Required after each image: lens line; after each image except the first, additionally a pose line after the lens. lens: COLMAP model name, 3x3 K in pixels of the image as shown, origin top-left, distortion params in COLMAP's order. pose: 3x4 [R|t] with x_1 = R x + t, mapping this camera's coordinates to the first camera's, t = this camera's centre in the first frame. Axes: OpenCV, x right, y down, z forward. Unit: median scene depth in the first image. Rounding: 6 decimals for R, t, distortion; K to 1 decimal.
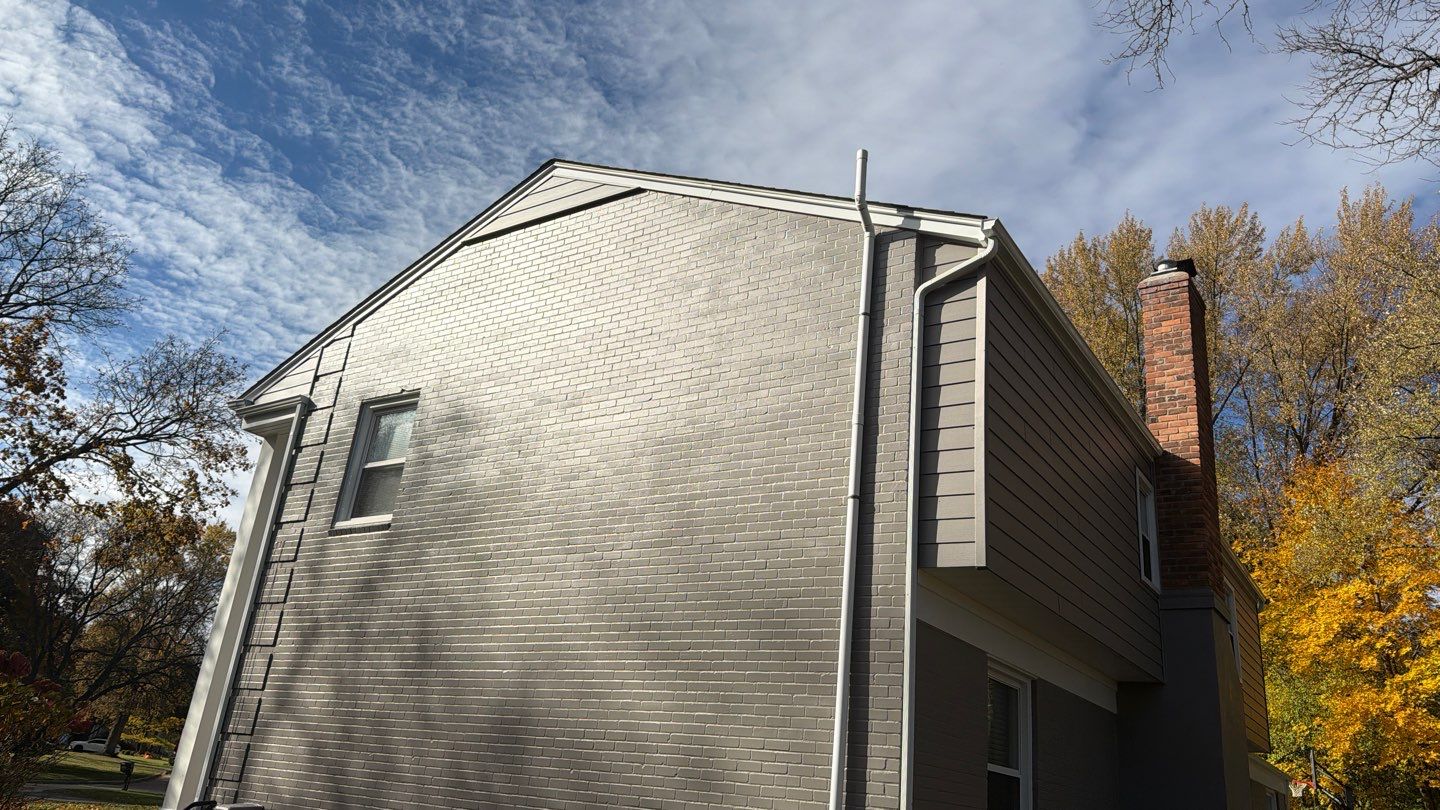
lens RADIAL K [[1012.4, 0, 695.5], [0, 1012.4, 428.3], [0, 0, 1]] dist [0.081406, -0.058392]
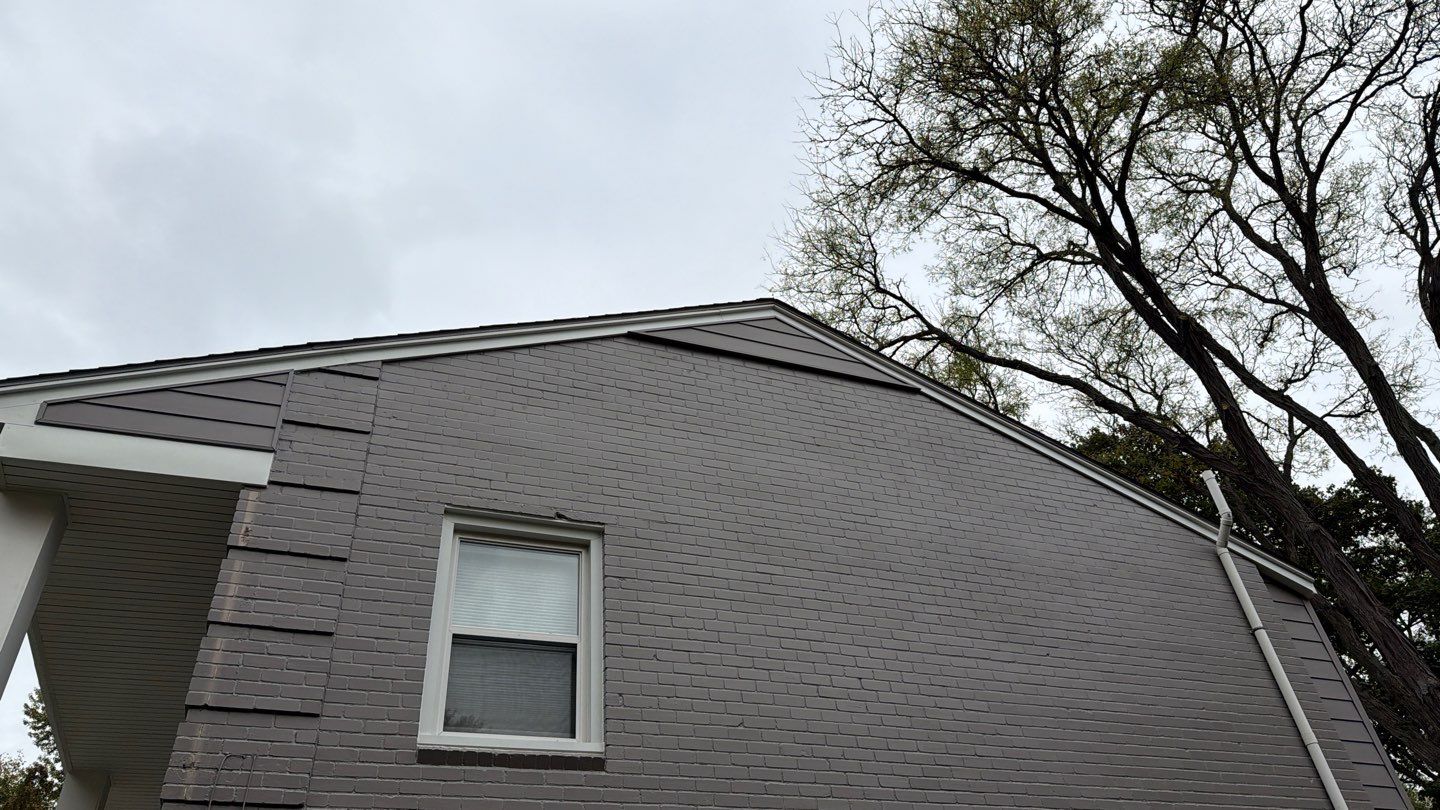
lens RADIAL K [[1027.4, 0, 720.0], [0, 1027.4, 405.0], [0, 0, 1]] dist [0.017043, -0.012158]
pose [[0.560003, 0.414891, 0.717121, -0.955569], [-0.147910, 0.901736, -0.406196, 0.180561], [-0.815181, 0.121401, 0.566341, 0.847391]]
